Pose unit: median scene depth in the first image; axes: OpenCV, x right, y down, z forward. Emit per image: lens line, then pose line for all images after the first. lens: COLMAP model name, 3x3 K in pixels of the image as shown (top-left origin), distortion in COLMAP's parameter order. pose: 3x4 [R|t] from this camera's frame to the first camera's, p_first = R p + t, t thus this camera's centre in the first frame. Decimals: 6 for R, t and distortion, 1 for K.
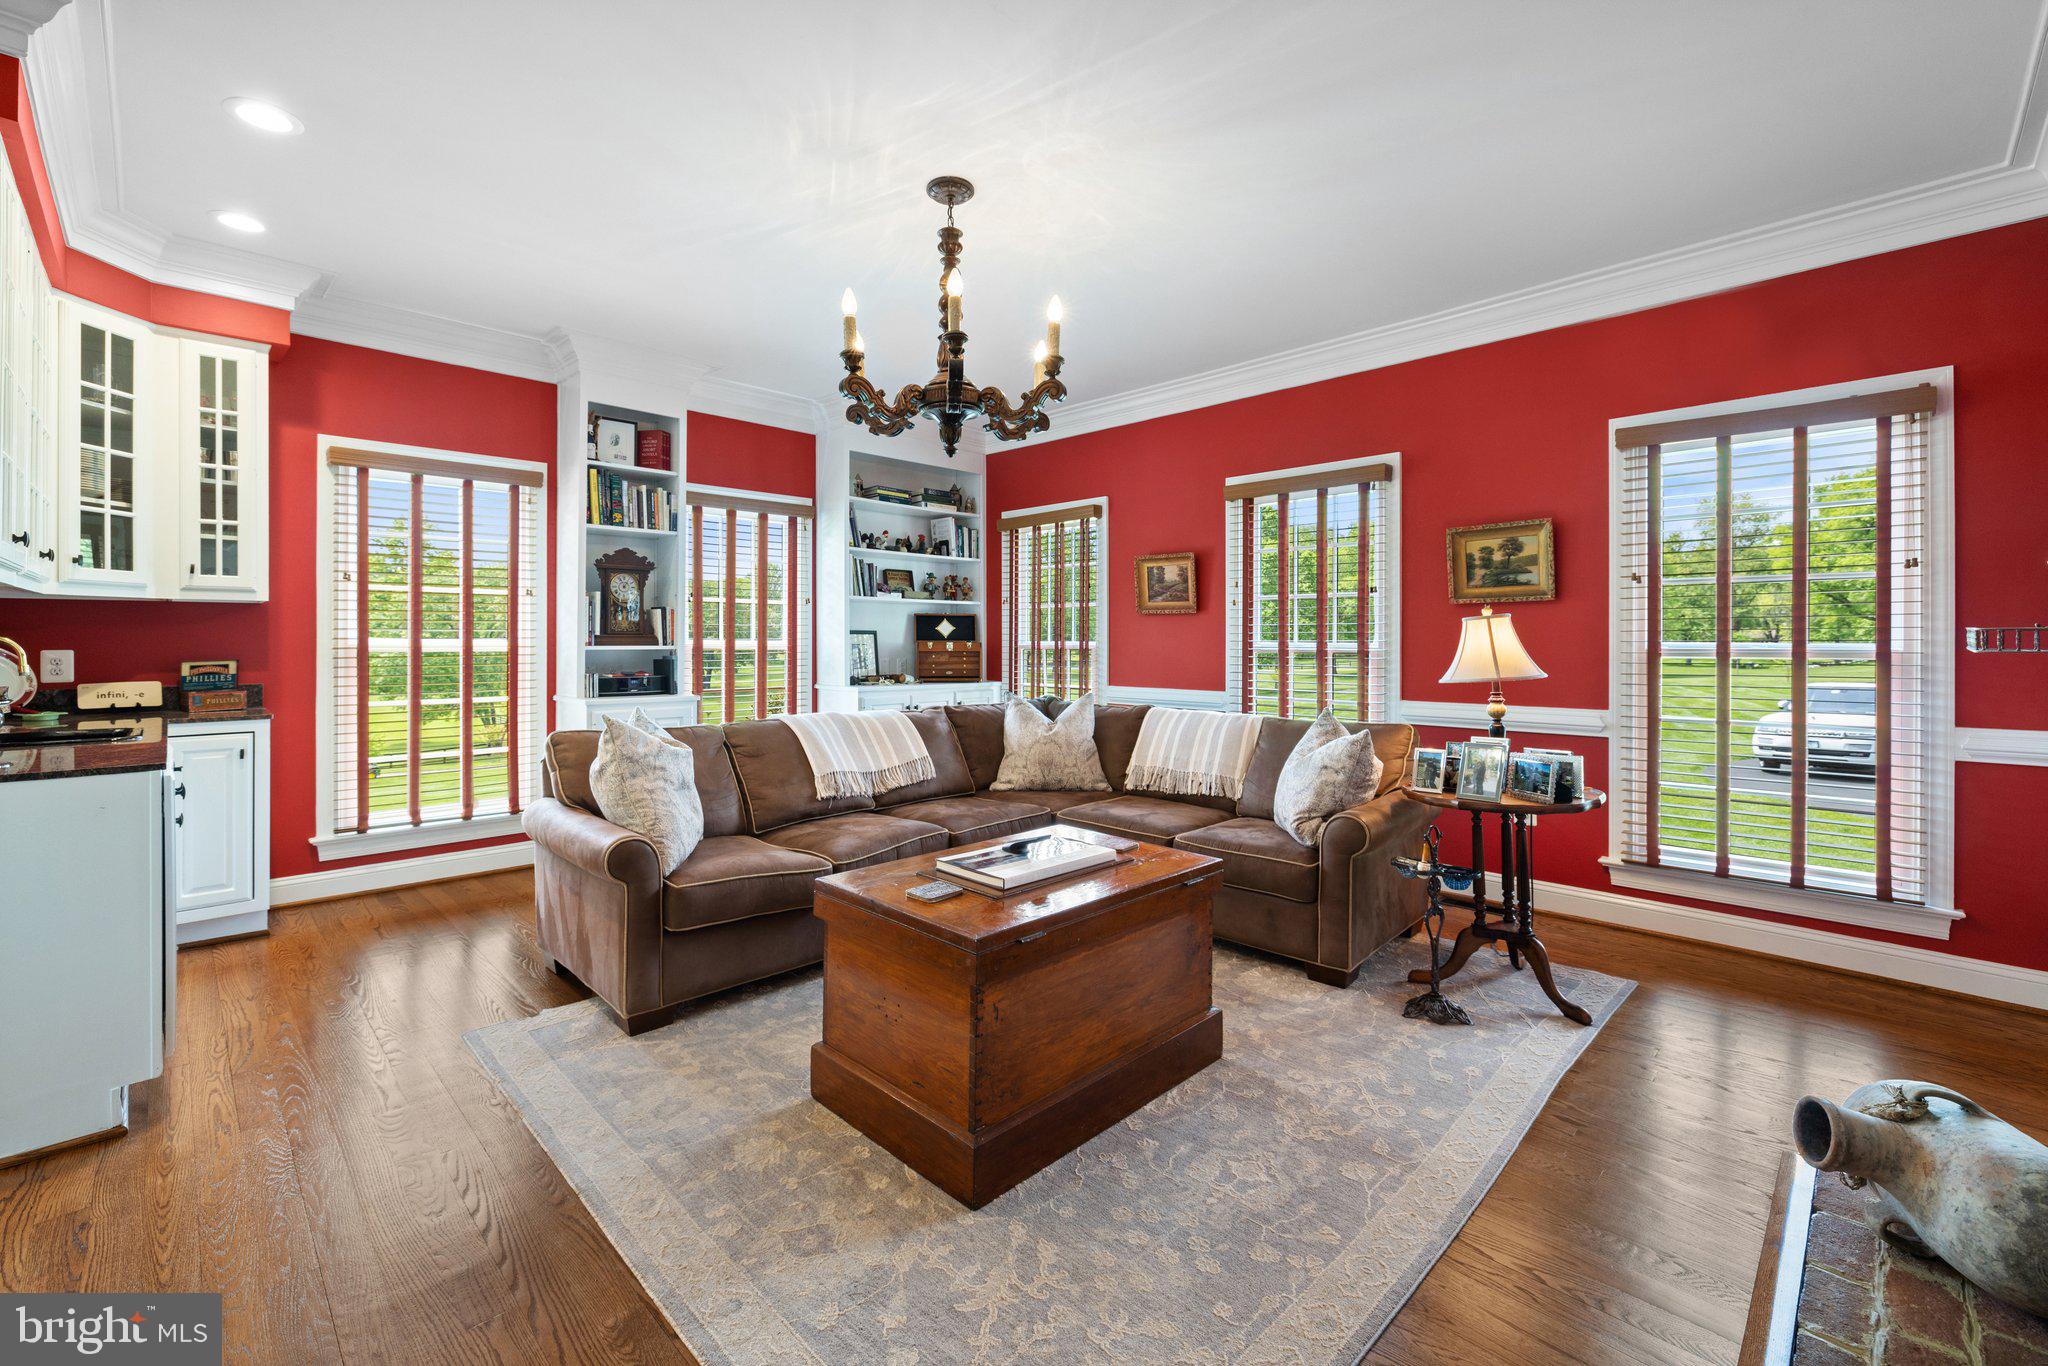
lens RADIAL K [[873.9, 0, 999.3], [0, 873.9, 632.1], [0, 0, 1]] dist [0.003582, -0.000461]
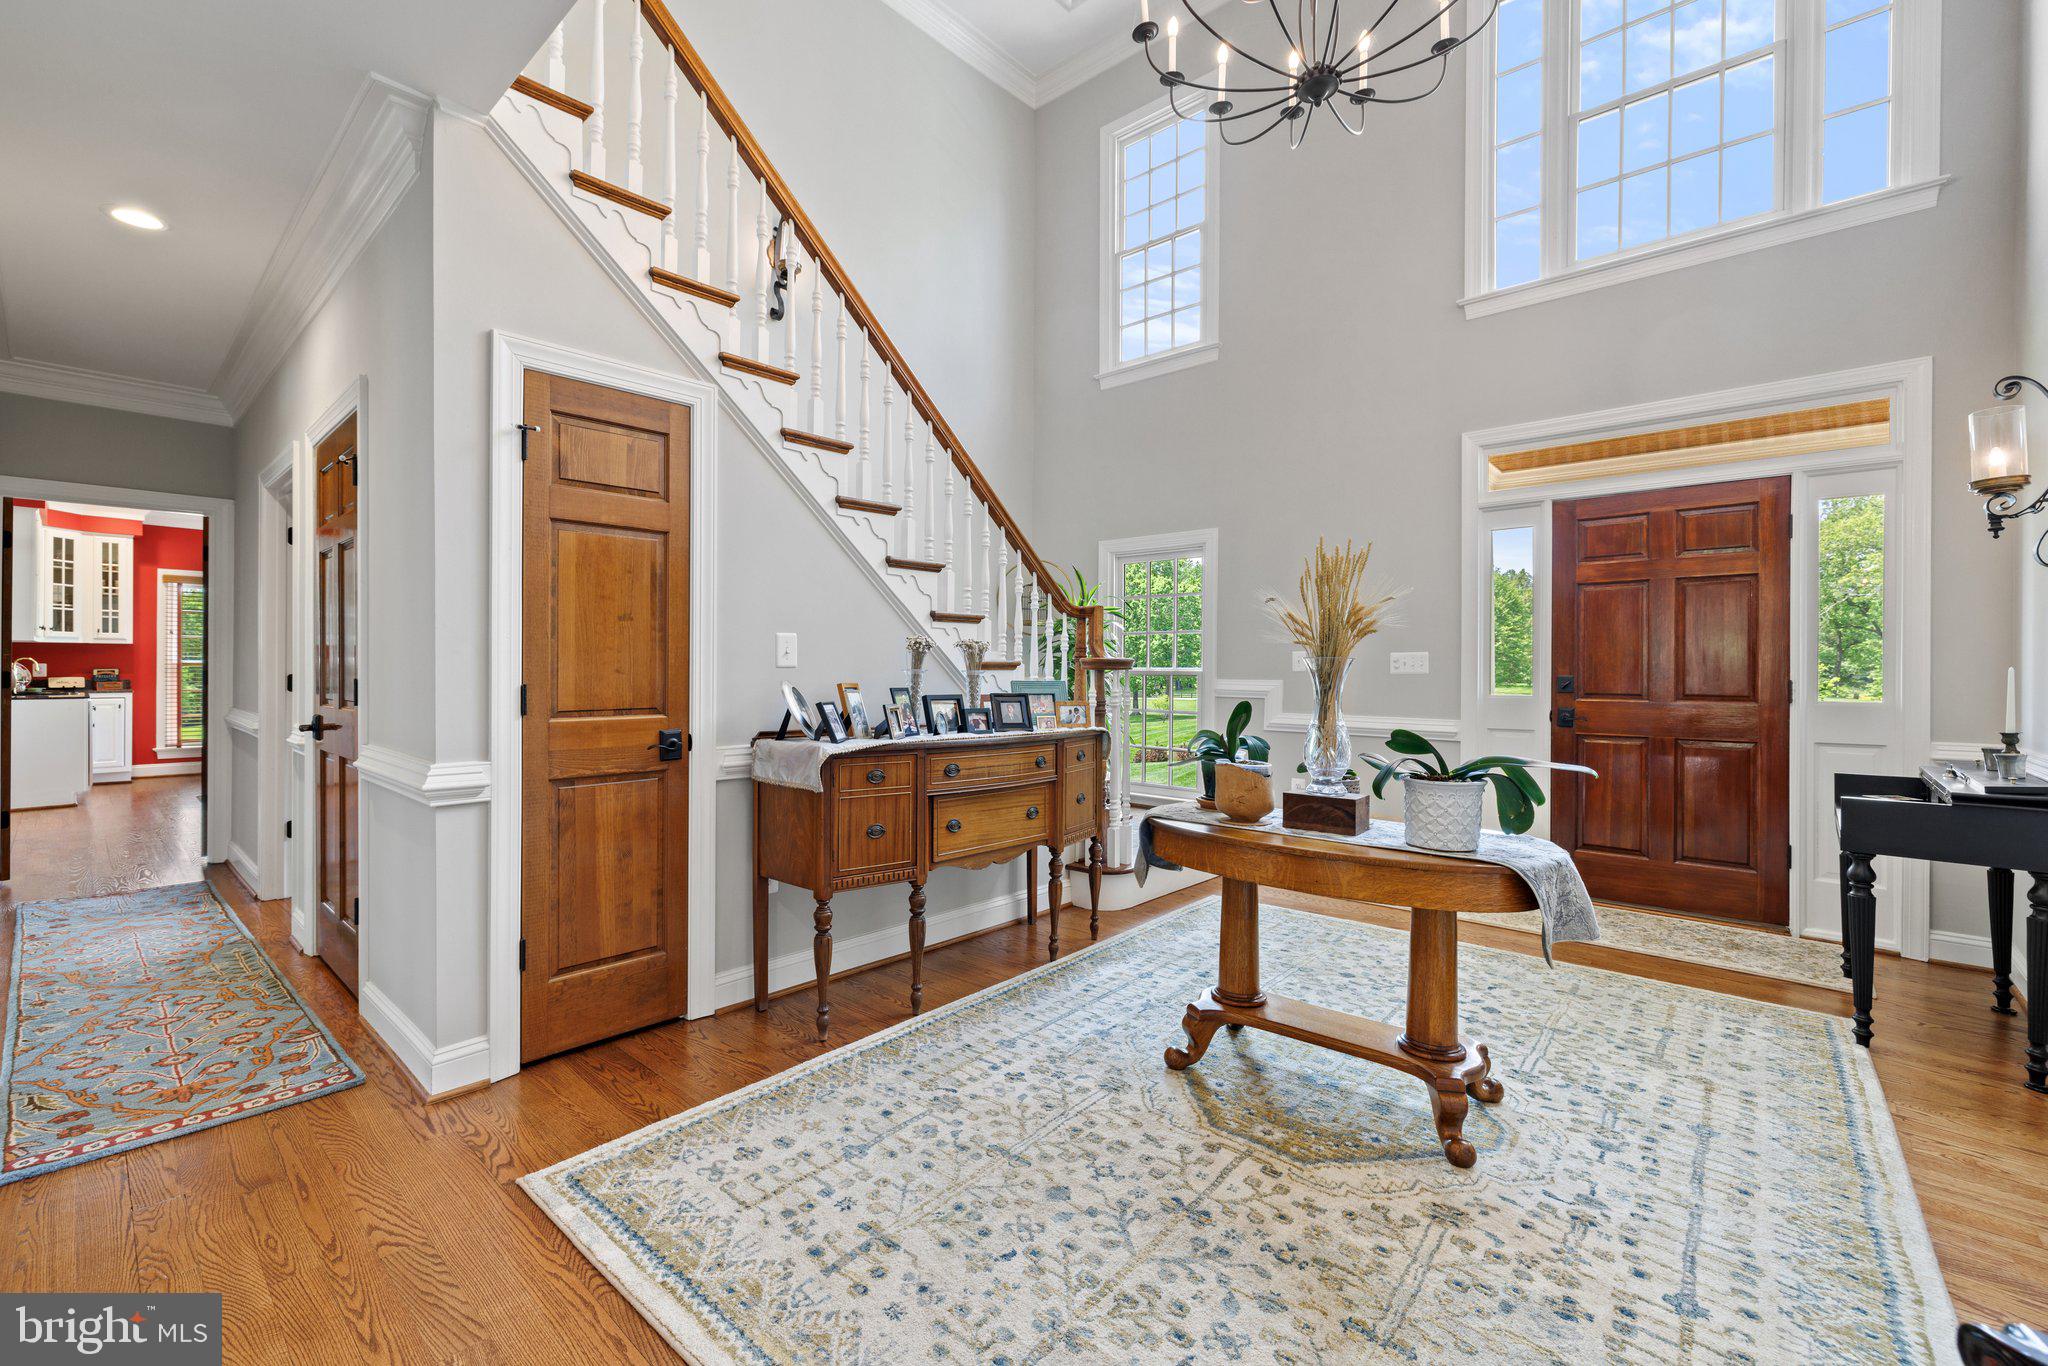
lens RADIAL K [[873.9, 0, 1006.8], [0, 873.9, 669.4], [0, 0, 1]] dist [0.003582, -0.000461]
pose [[0.997604, 0.009666, 0.068505, 1.411988], [-0.010127, 0.999928, 0.006379, -0.005181], [-0.068438, -0.007057, 0.997630, -1.582642]]
